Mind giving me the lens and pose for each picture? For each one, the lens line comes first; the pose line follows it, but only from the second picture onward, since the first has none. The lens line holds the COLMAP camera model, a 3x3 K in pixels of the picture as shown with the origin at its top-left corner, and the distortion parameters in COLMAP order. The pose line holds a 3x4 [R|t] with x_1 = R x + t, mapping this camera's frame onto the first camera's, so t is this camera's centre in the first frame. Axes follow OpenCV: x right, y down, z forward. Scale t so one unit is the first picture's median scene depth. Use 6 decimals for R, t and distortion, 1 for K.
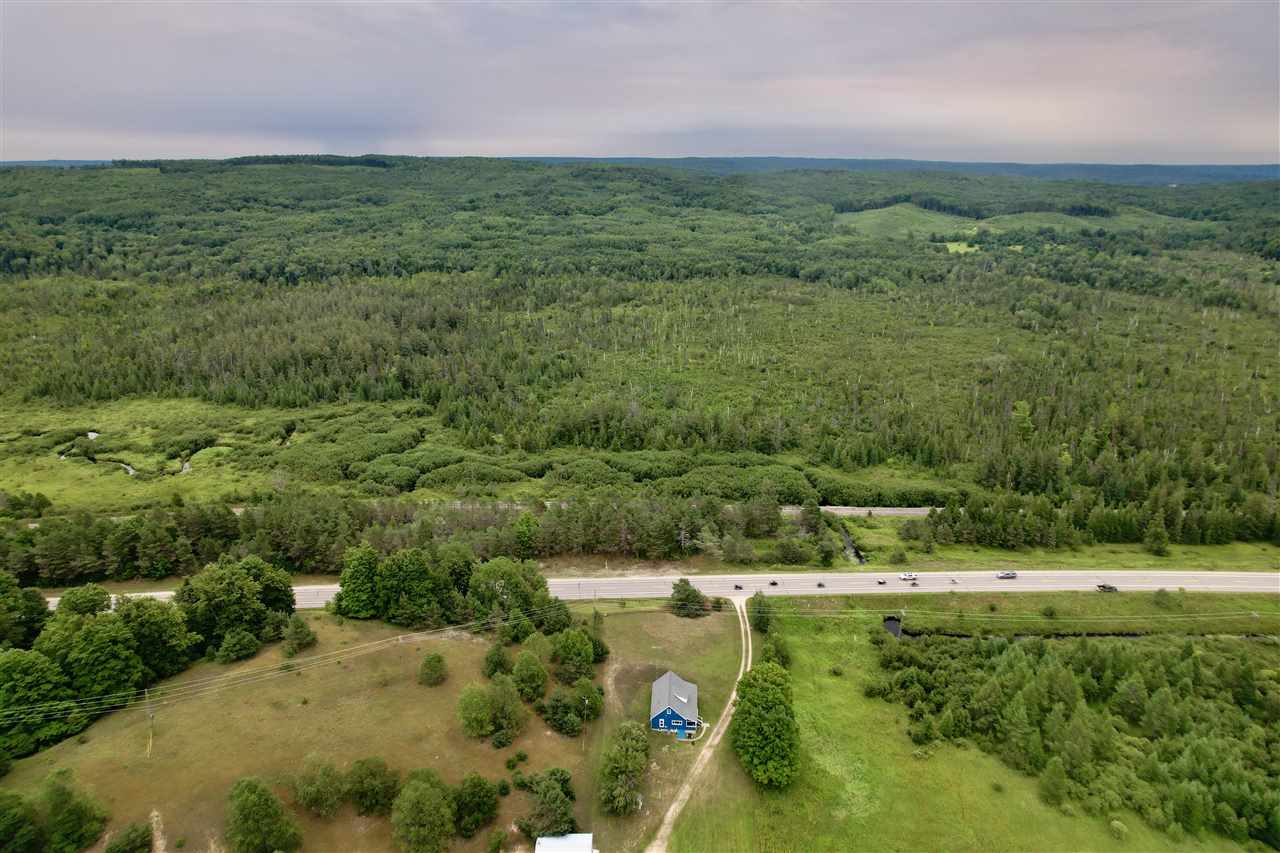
lens RADIAL K [[816.8, 0, 641.3], [0, 816.8, 430.2], [0, 0, 1]] dist [-0.086620, 0.078427]
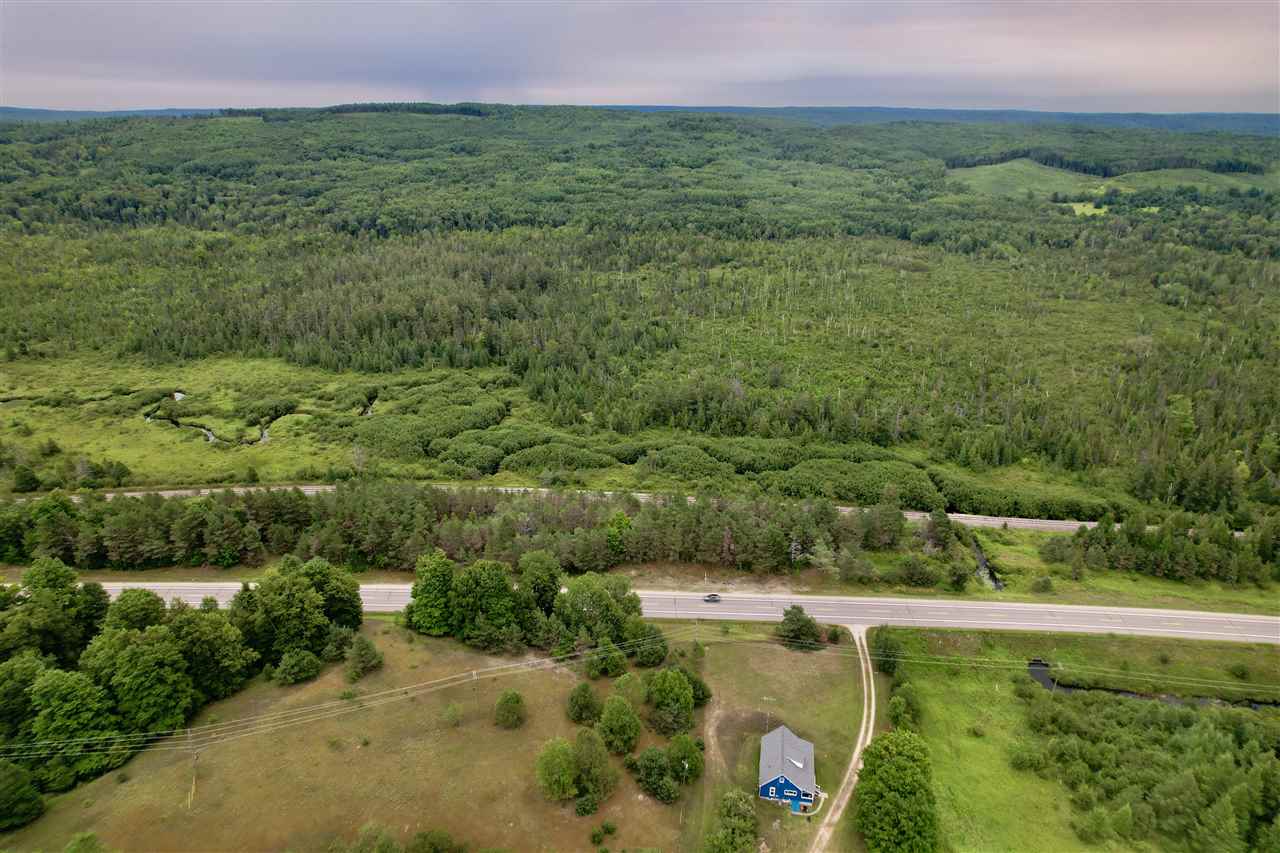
lens RADIAL K [[821.8, 0, 642.3], [0, 821.8, 423.0], [0, 0, 1]] dist [-0.091136, 0.082461]
pose [[0.994039, 0.039699, -0.101538, -0.014893], [-0.034874, 0.998197, 0.048857, -0.023265], [0.103294, -0.045025, 0.993631, 0.059605]]
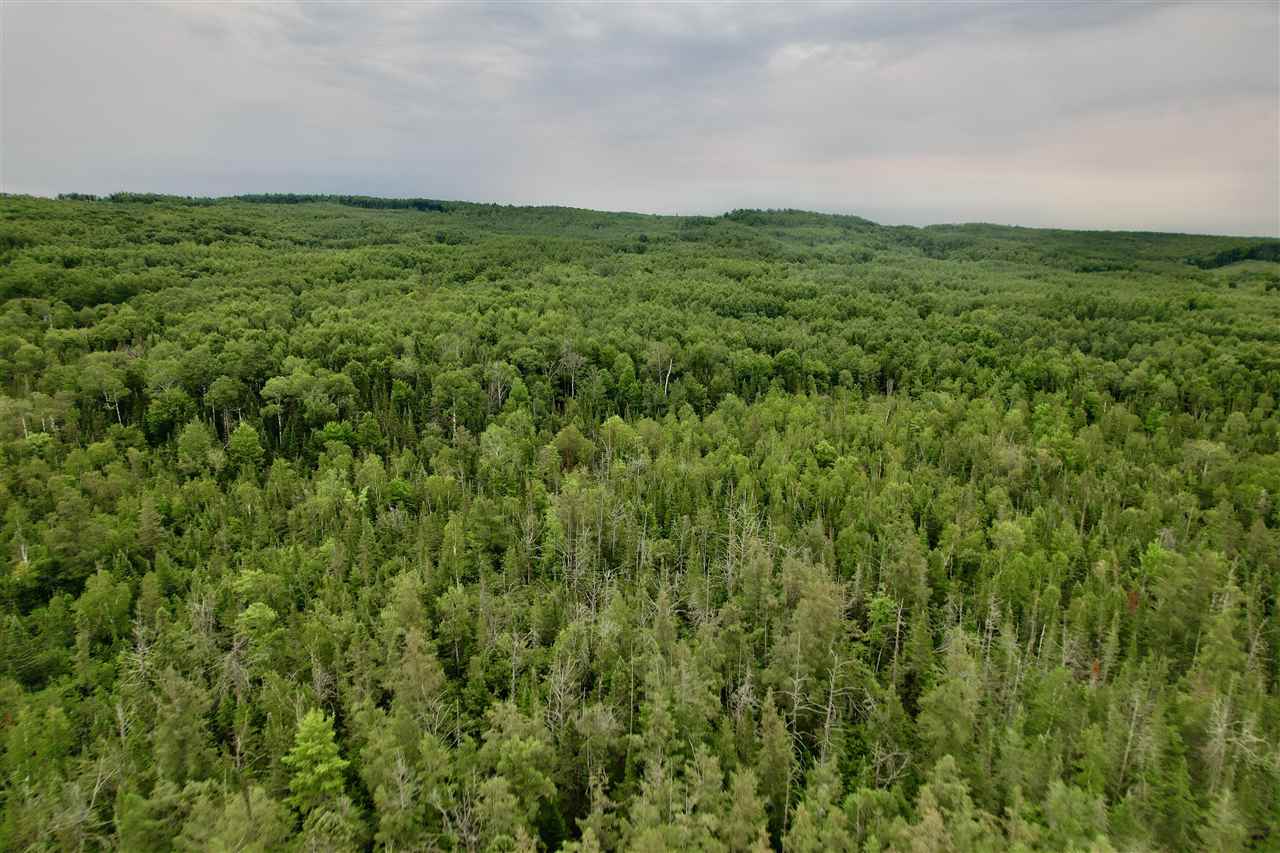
lens RADIAL K [[819.2, 0, 642.0], [0, 819.2, 427.0], [0, 0, 1]] dist [-0.088506, 0.079393]
pose [[0.999876, 0.008837, -0.013019, -0.552990], [-0.010090, 0.994980, -0.099564, -0.278558], [0.012074, 0.099683, 0.994946, 1.288885]]
